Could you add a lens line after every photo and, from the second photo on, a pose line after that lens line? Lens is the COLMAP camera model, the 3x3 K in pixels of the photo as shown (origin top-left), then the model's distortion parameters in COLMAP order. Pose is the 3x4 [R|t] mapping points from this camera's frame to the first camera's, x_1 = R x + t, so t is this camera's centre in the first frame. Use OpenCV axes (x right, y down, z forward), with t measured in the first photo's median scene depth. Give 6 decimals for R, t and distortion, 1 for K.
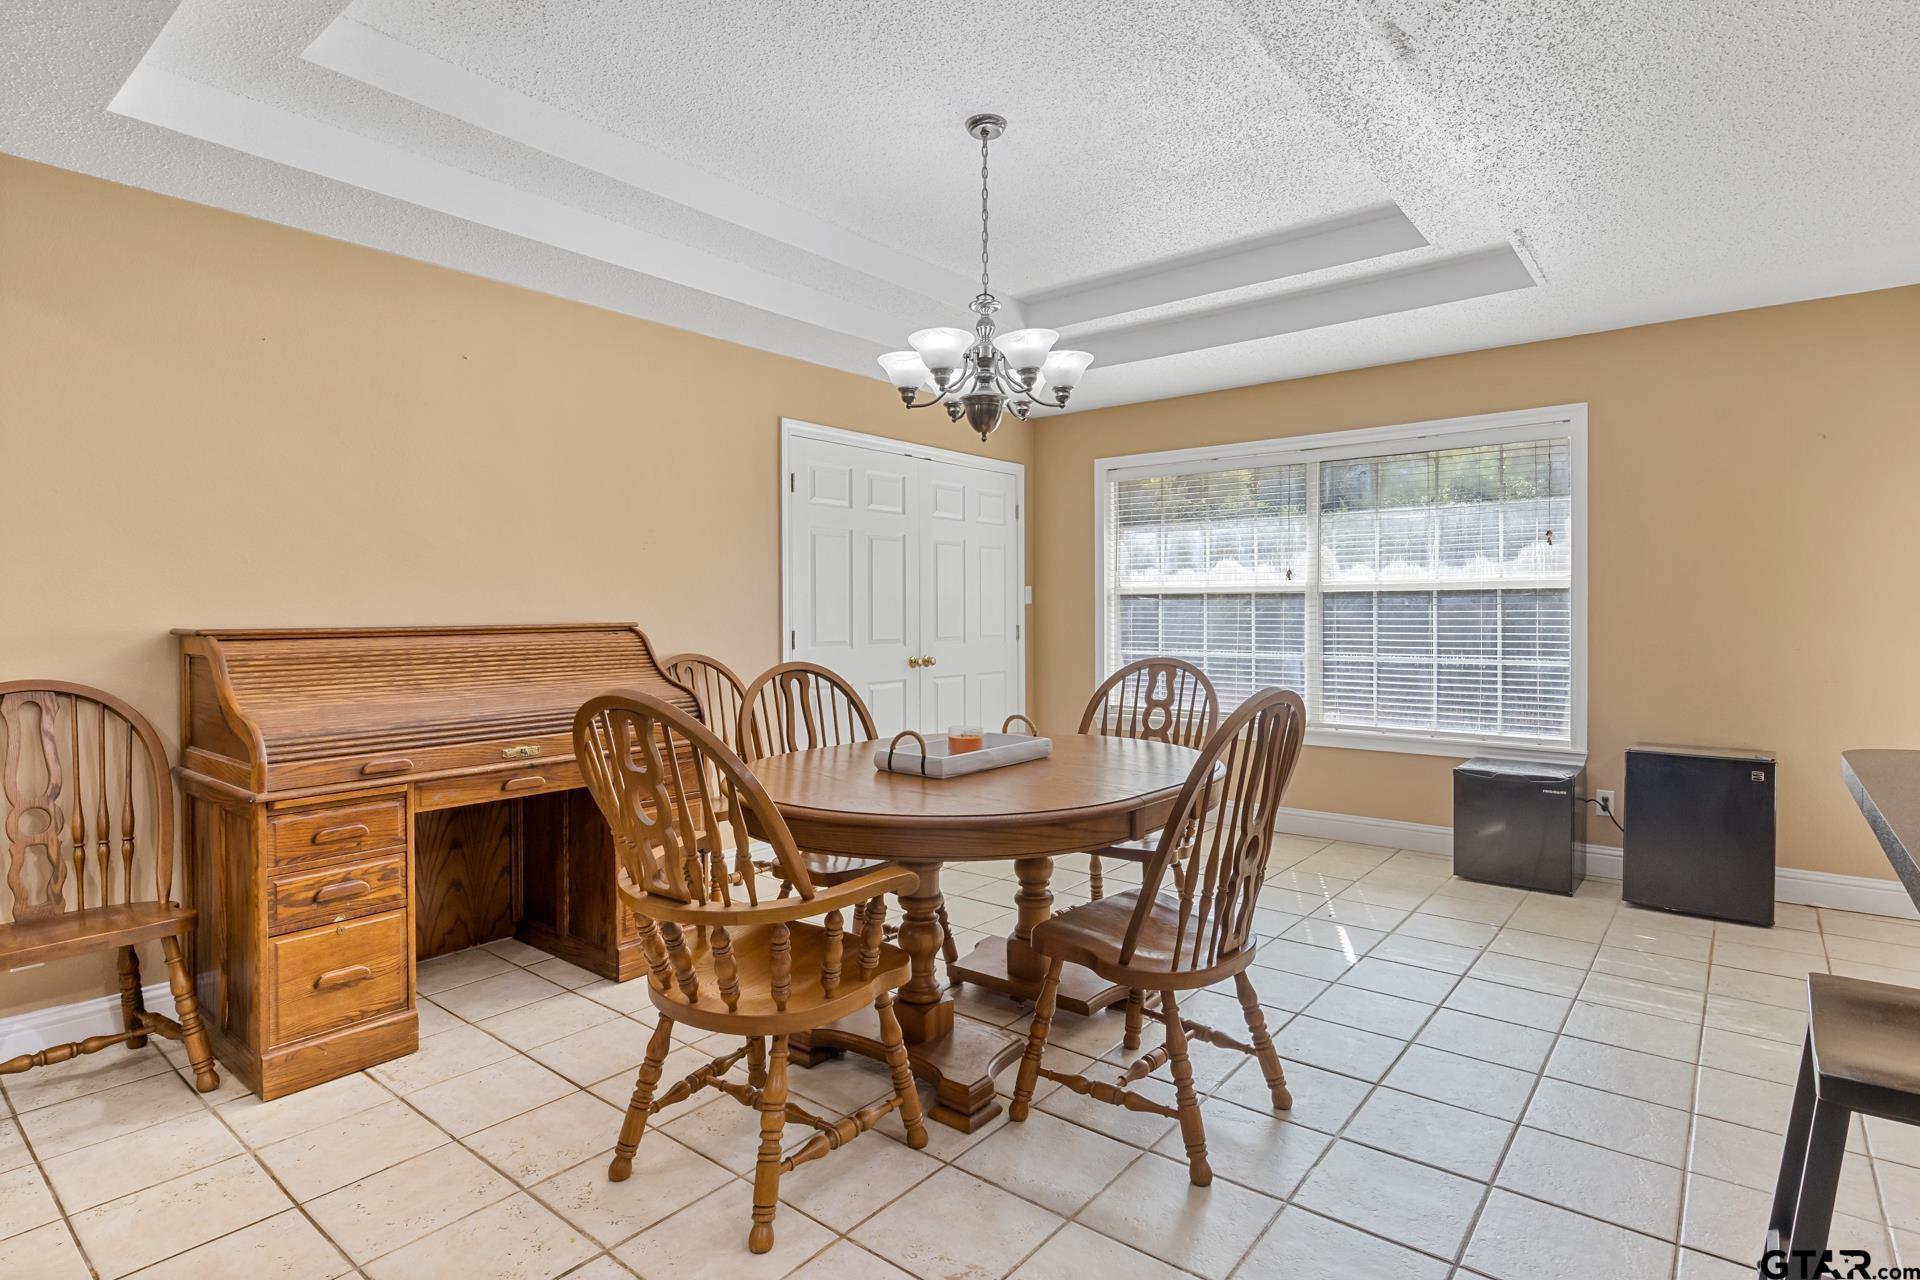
lens RADIAL K [[988.1, 0, 969.0], [0, 988.1, 614.5], [0, 0, 1]] dist [0.020501, -0.000285]
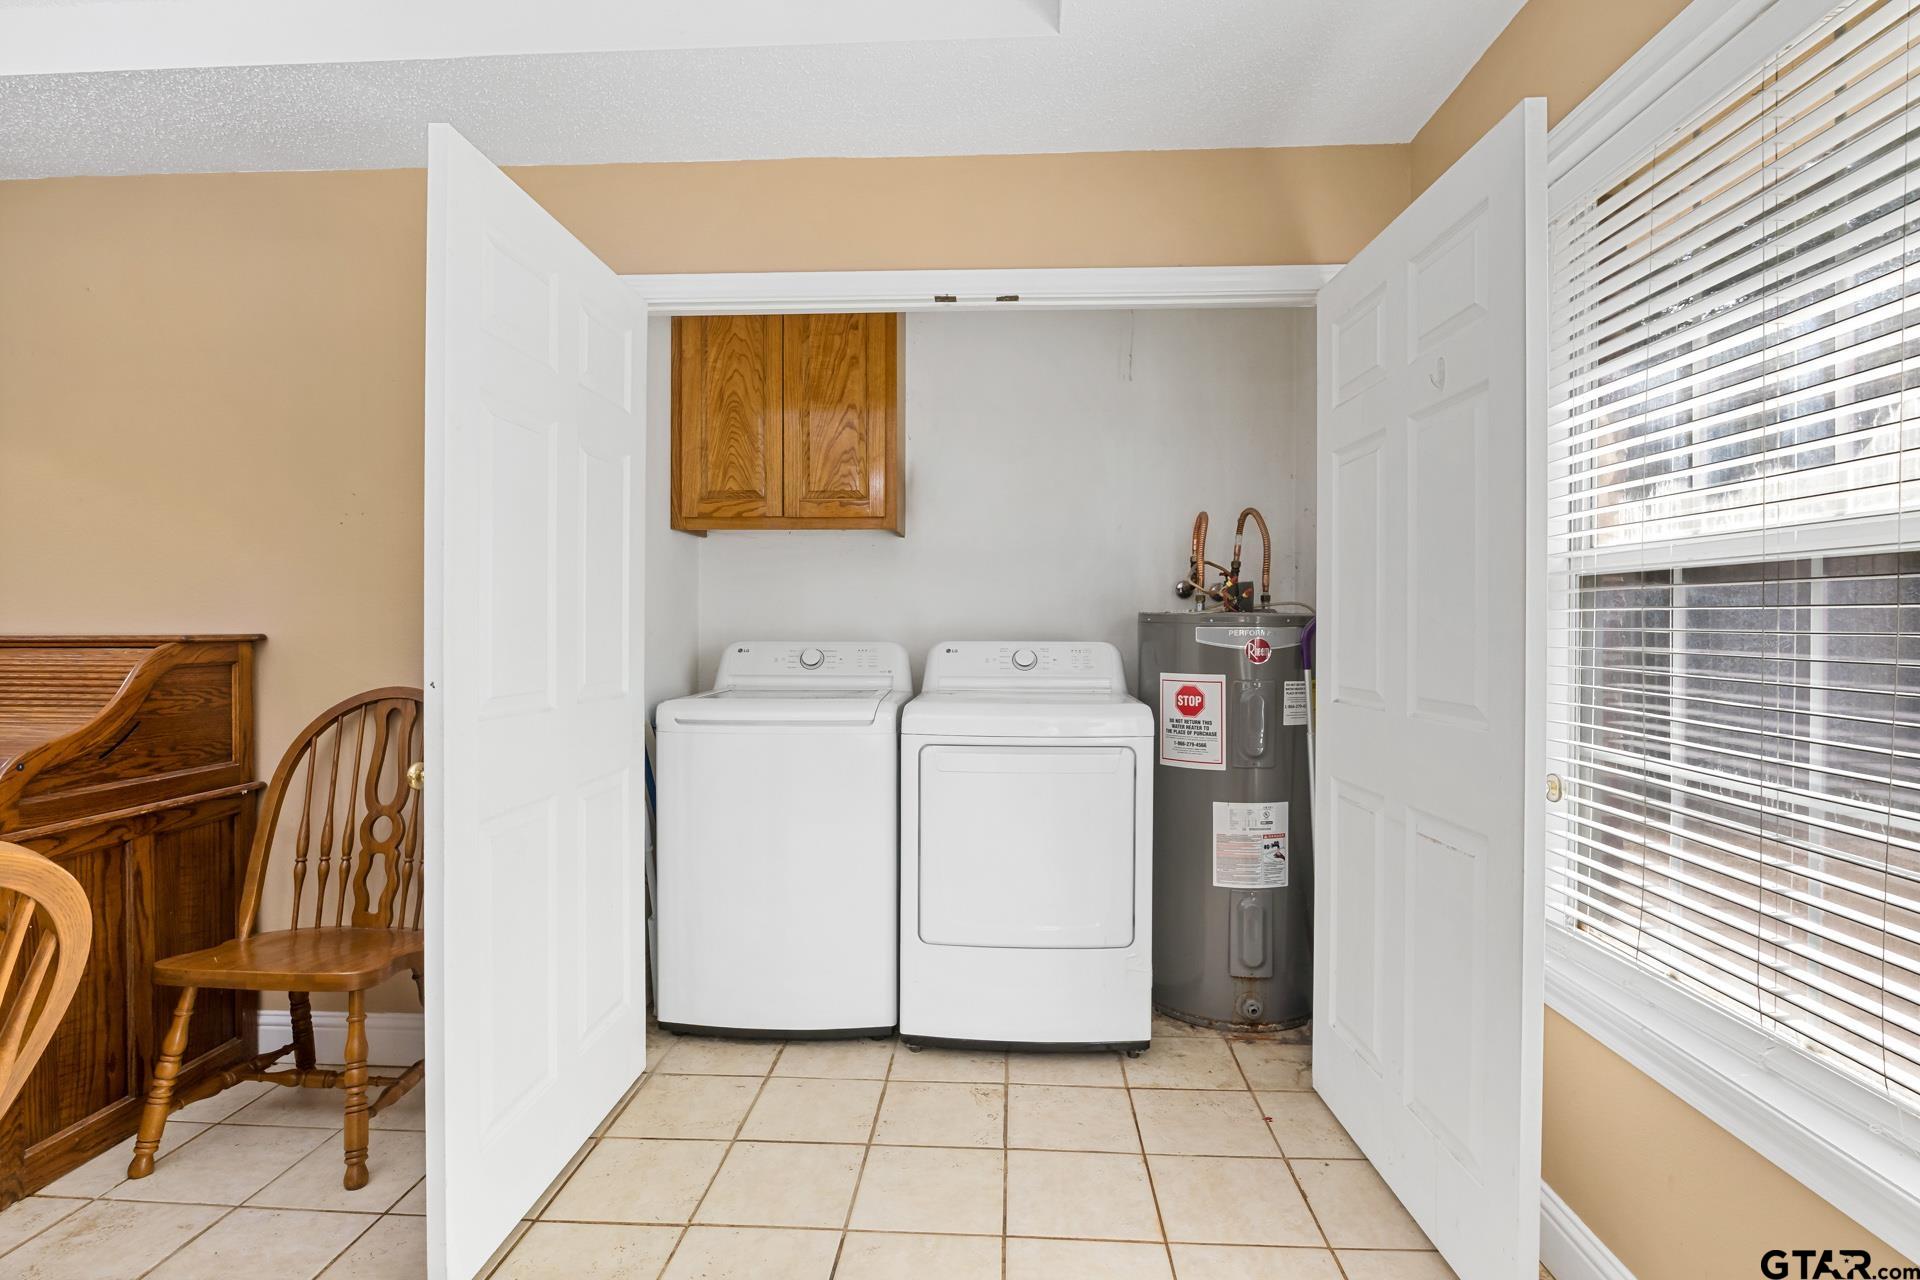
lens RADIAL K [[983.0, 0, 970.6], [0, 983.0, 617.3], [0, 0, 1]] dist [-0.002634, -0.000125]
pose [[0.577092, 0.008837, -0.816631, 0.384565], [-0.006358, 0.999960, 0.006328, -0.008856], [0.816655, 0.001541, 0.577125, 0.847983]]
